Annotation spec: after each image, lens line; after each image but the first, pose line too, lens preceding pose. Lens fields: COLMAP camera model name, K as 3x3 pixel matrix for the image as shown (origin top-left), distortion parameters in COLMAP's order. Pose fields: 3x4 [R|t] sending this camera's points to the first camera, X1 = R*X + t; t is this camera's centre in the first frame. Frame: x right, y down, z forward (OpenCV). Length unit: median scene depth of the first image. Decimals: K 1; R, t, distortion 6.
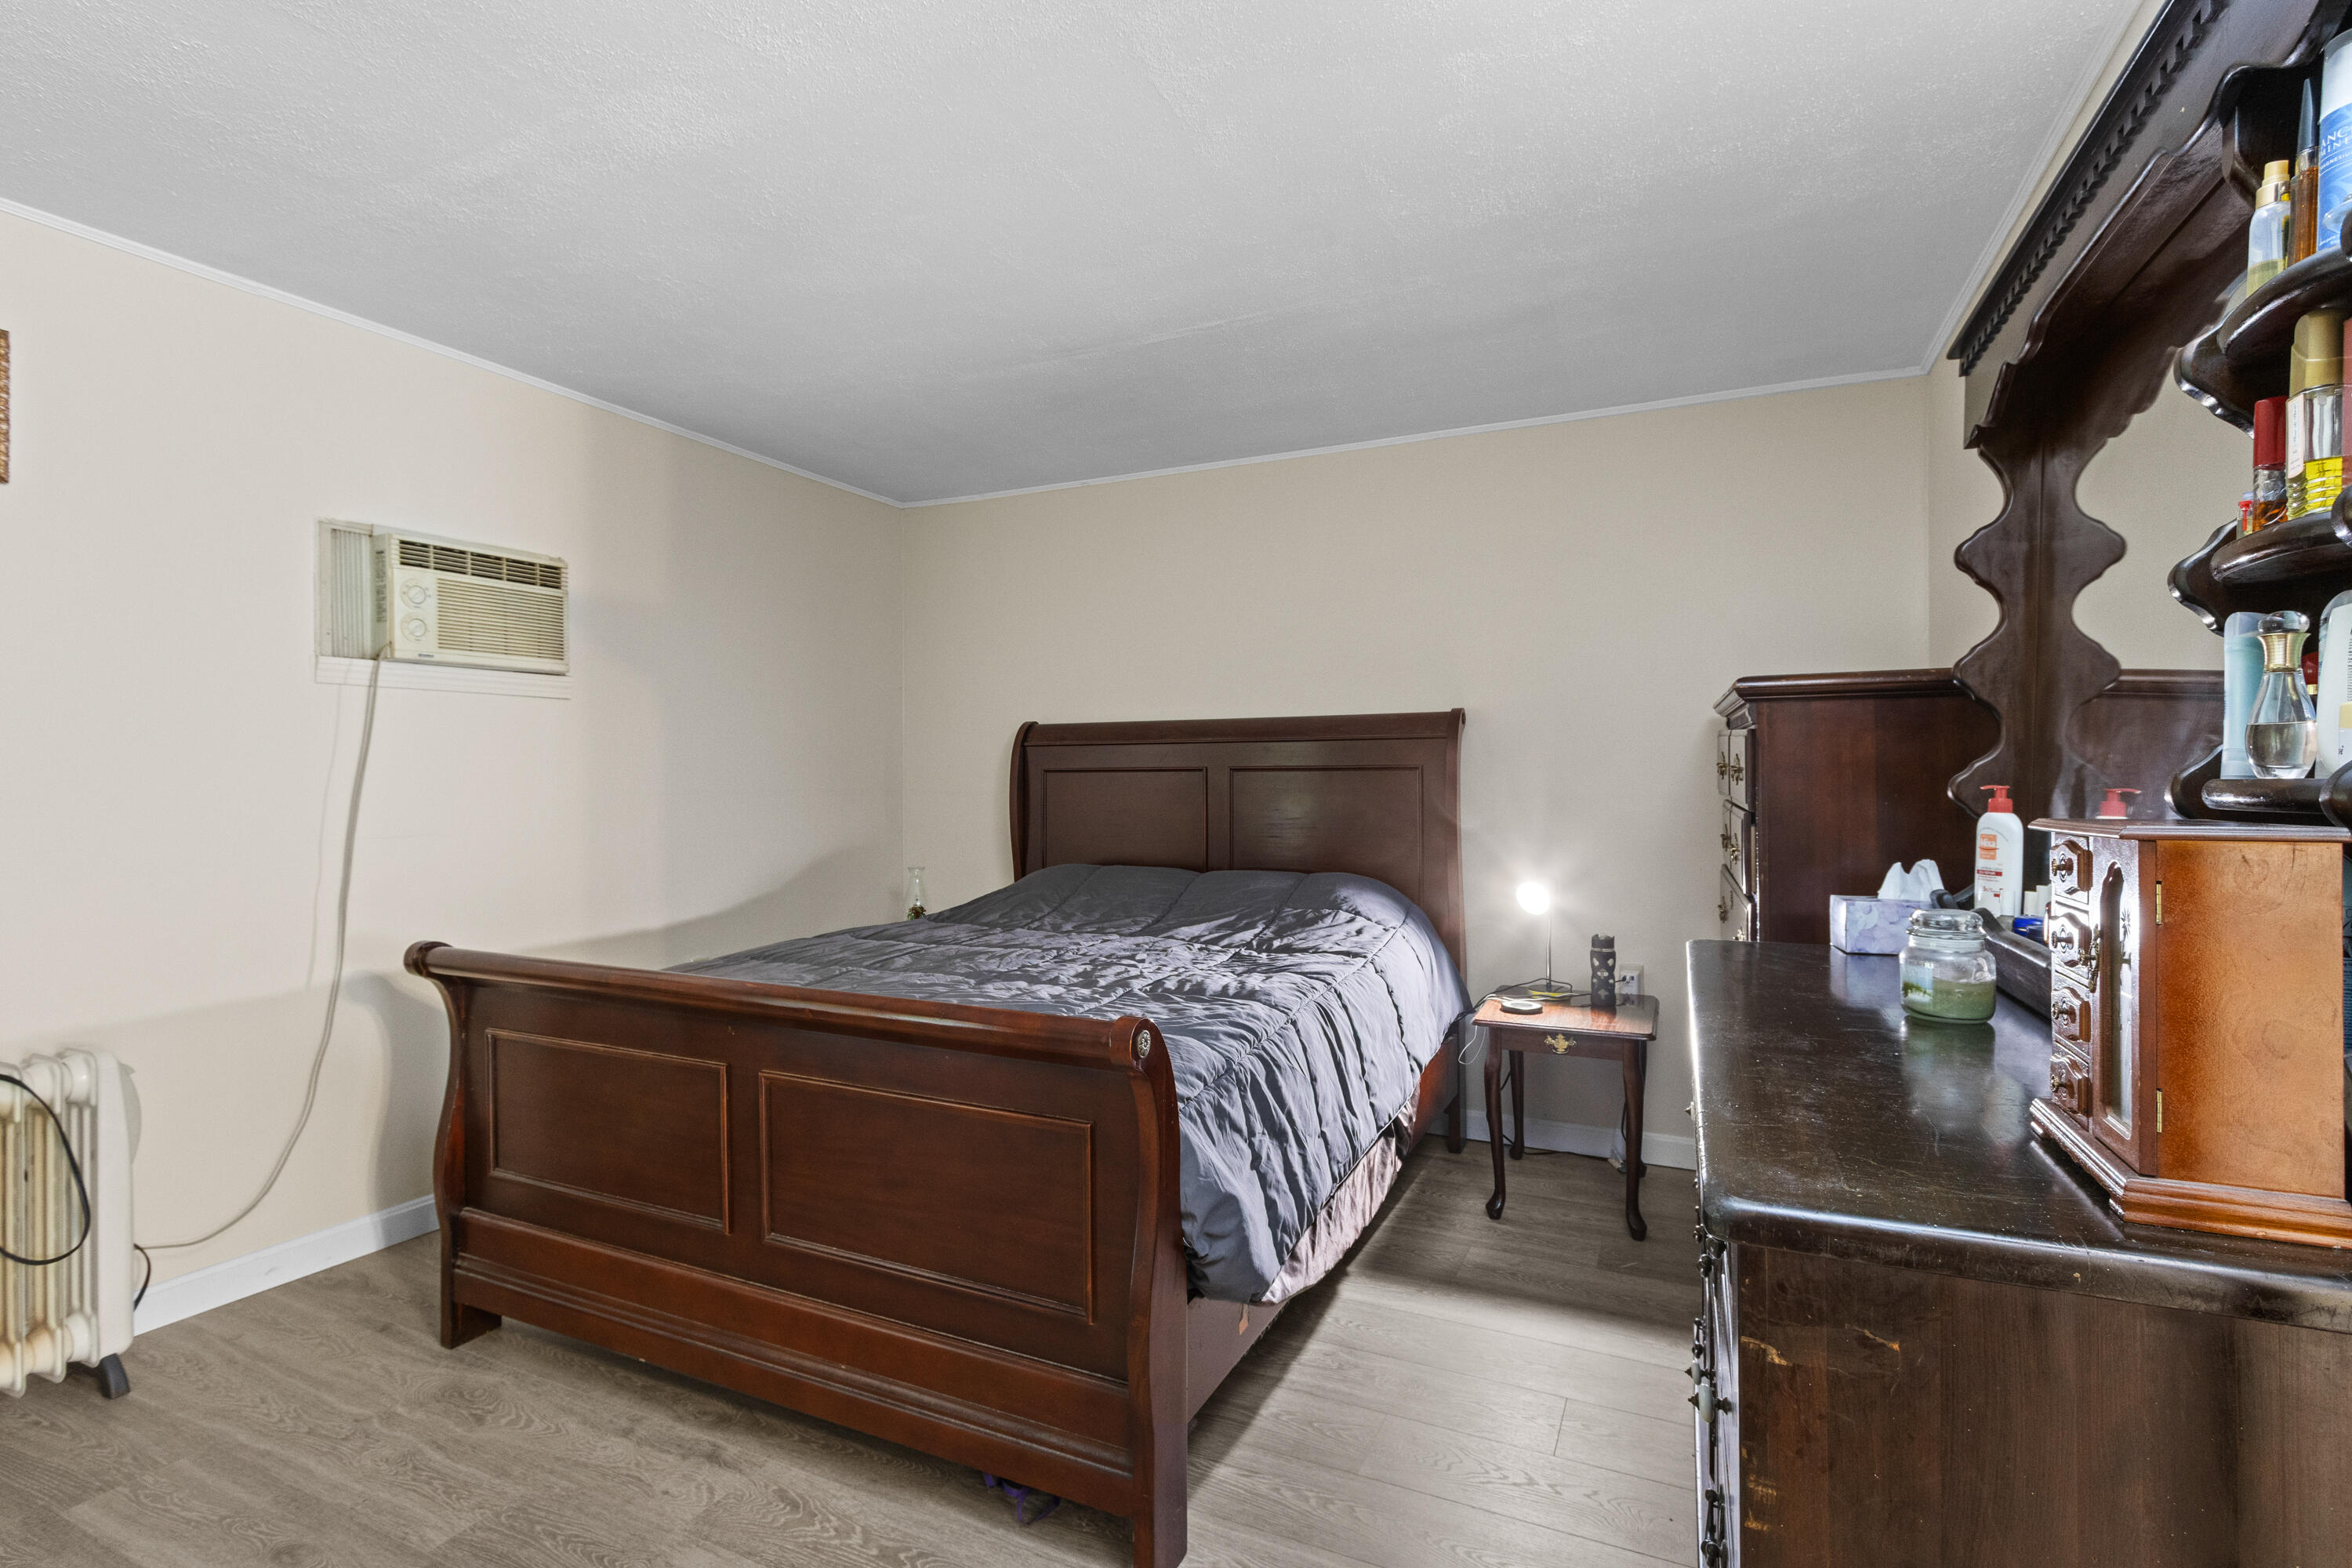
lens RADIAL K [[1109.6, 0, 1167.9], [0, 1109.6, 774.3], [0, 0, 1]] dist [0.001100, 0.000357]
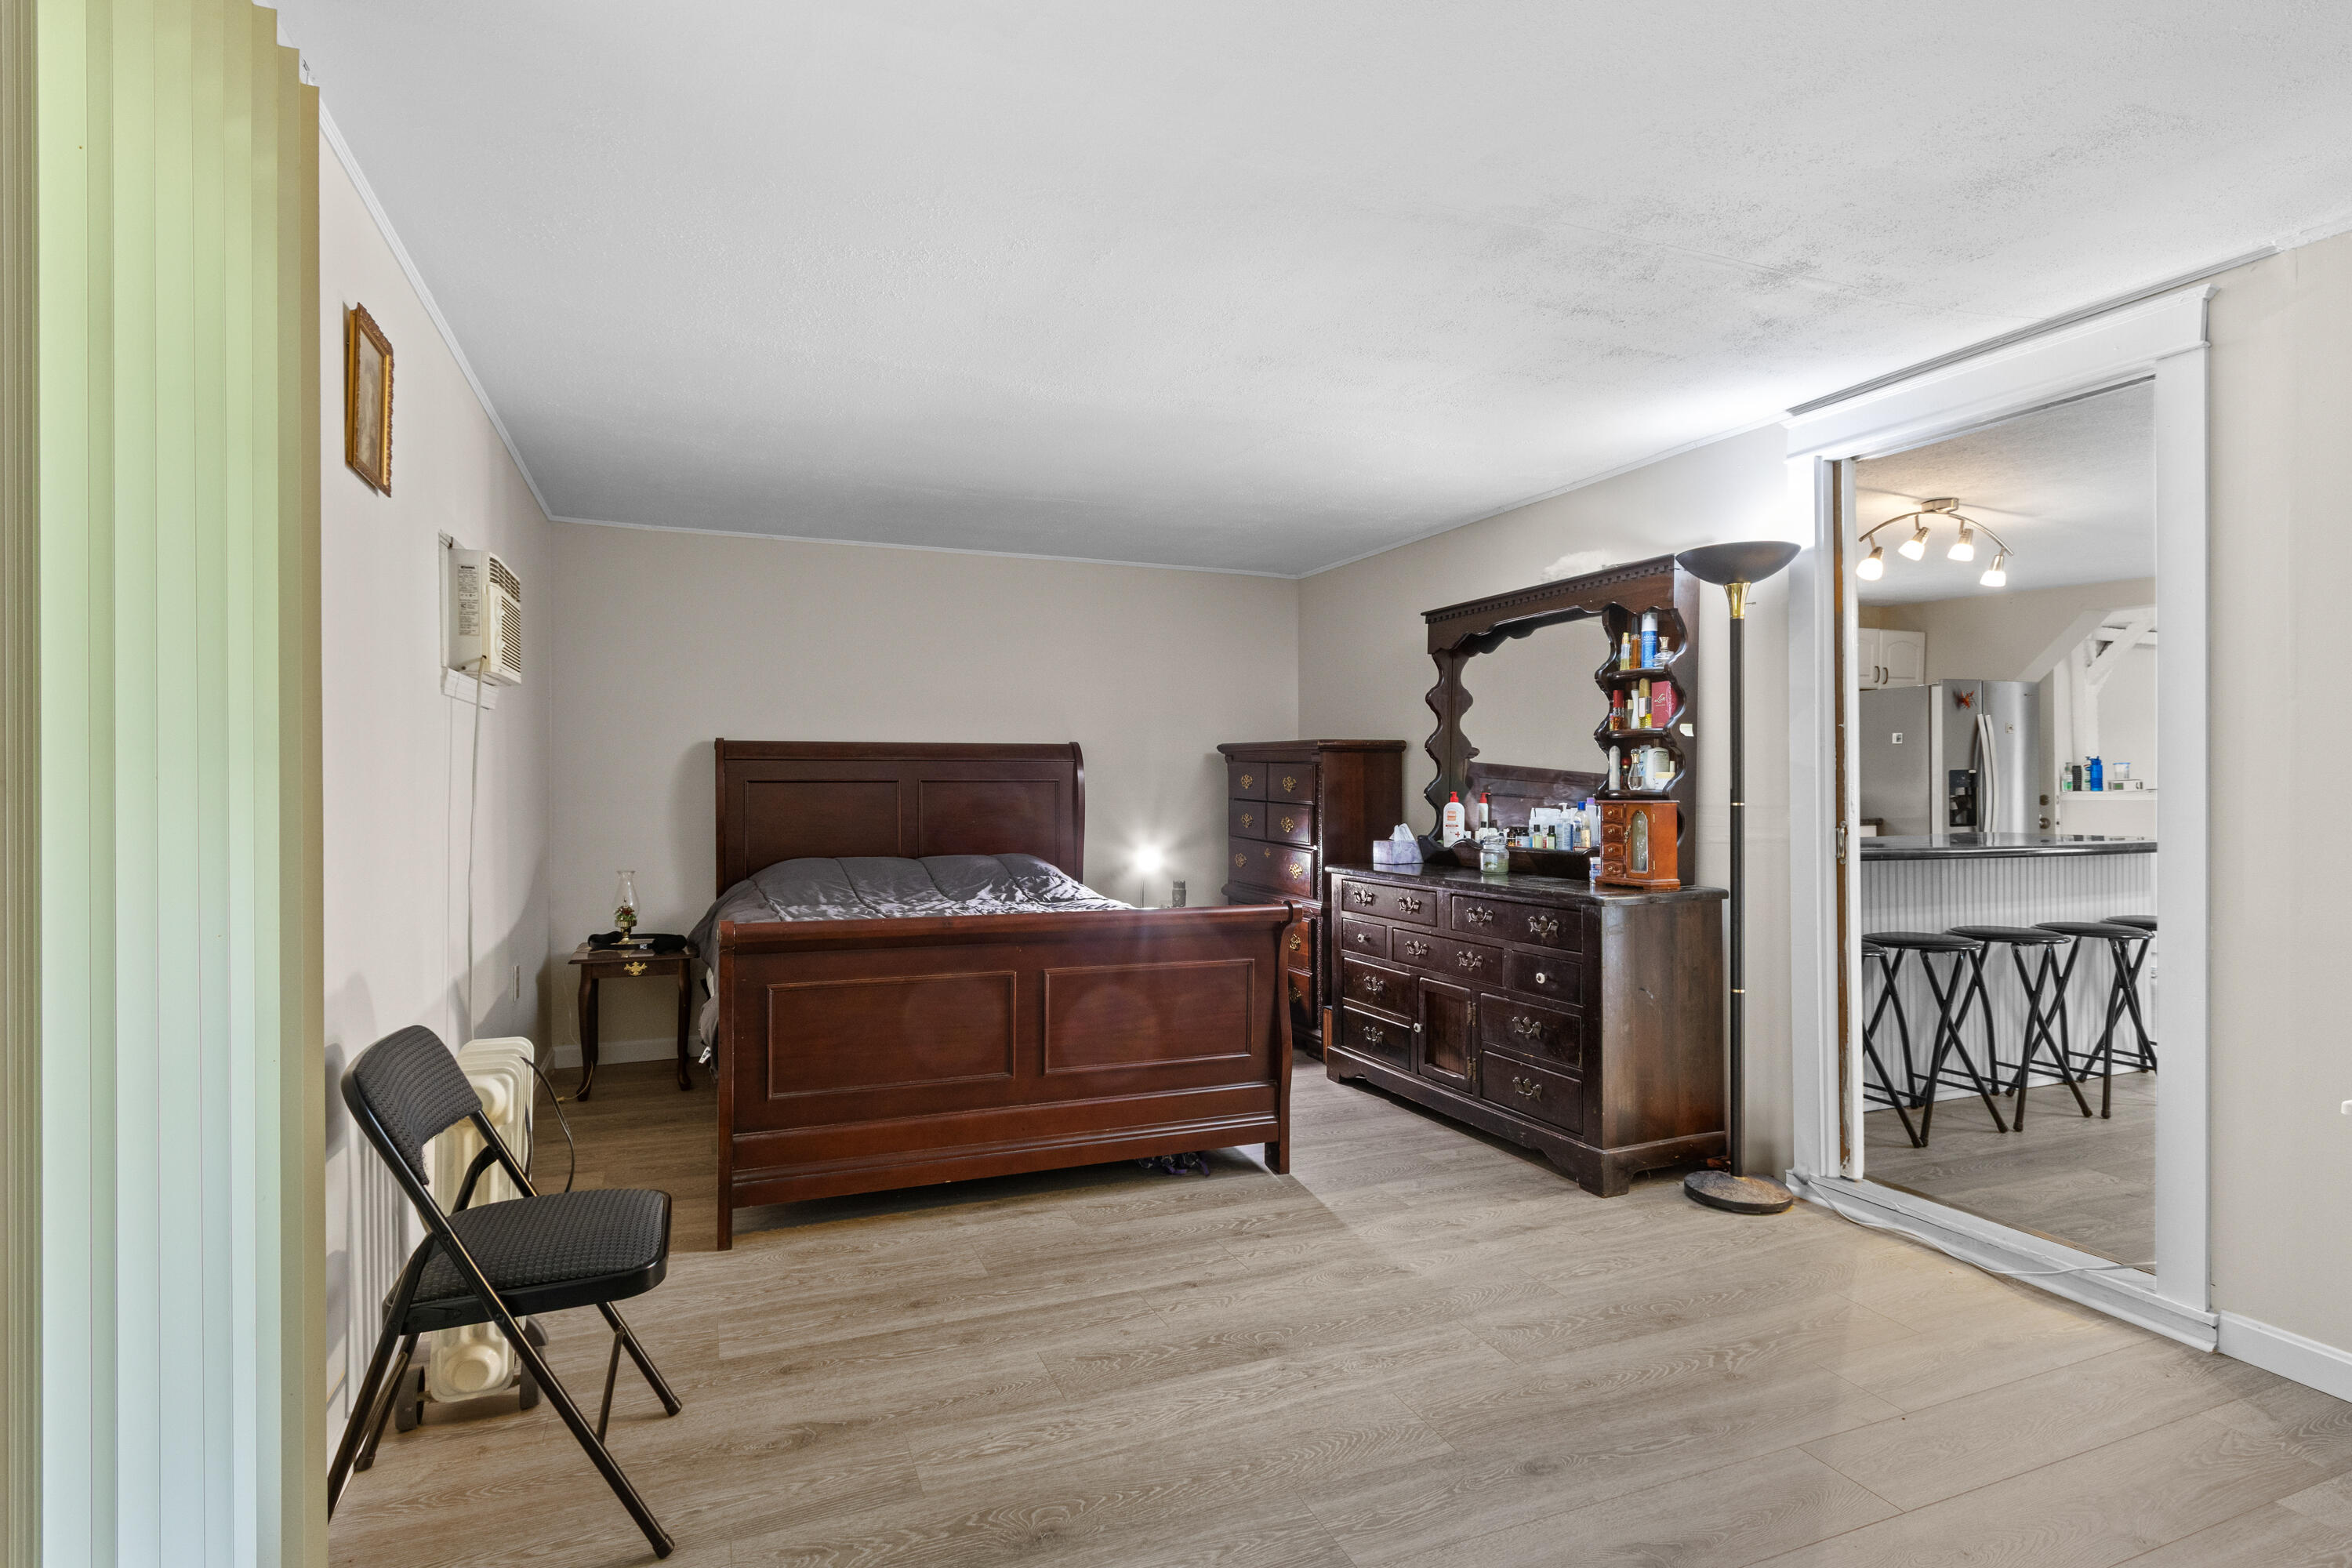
lens RADIAL K [[1159.2, 0, 1129.8], [0, 1159.2, 787.8], [0, 0, 1]] dist [-0.001187, -0.000328]
pose [[0.682061, 0.000447, 0.731295, -1.471526], [-0.005145, 0.999978, 0.004188, -0.007179], [-0.731277, -0.006619, 0.682048, -0.236299]]
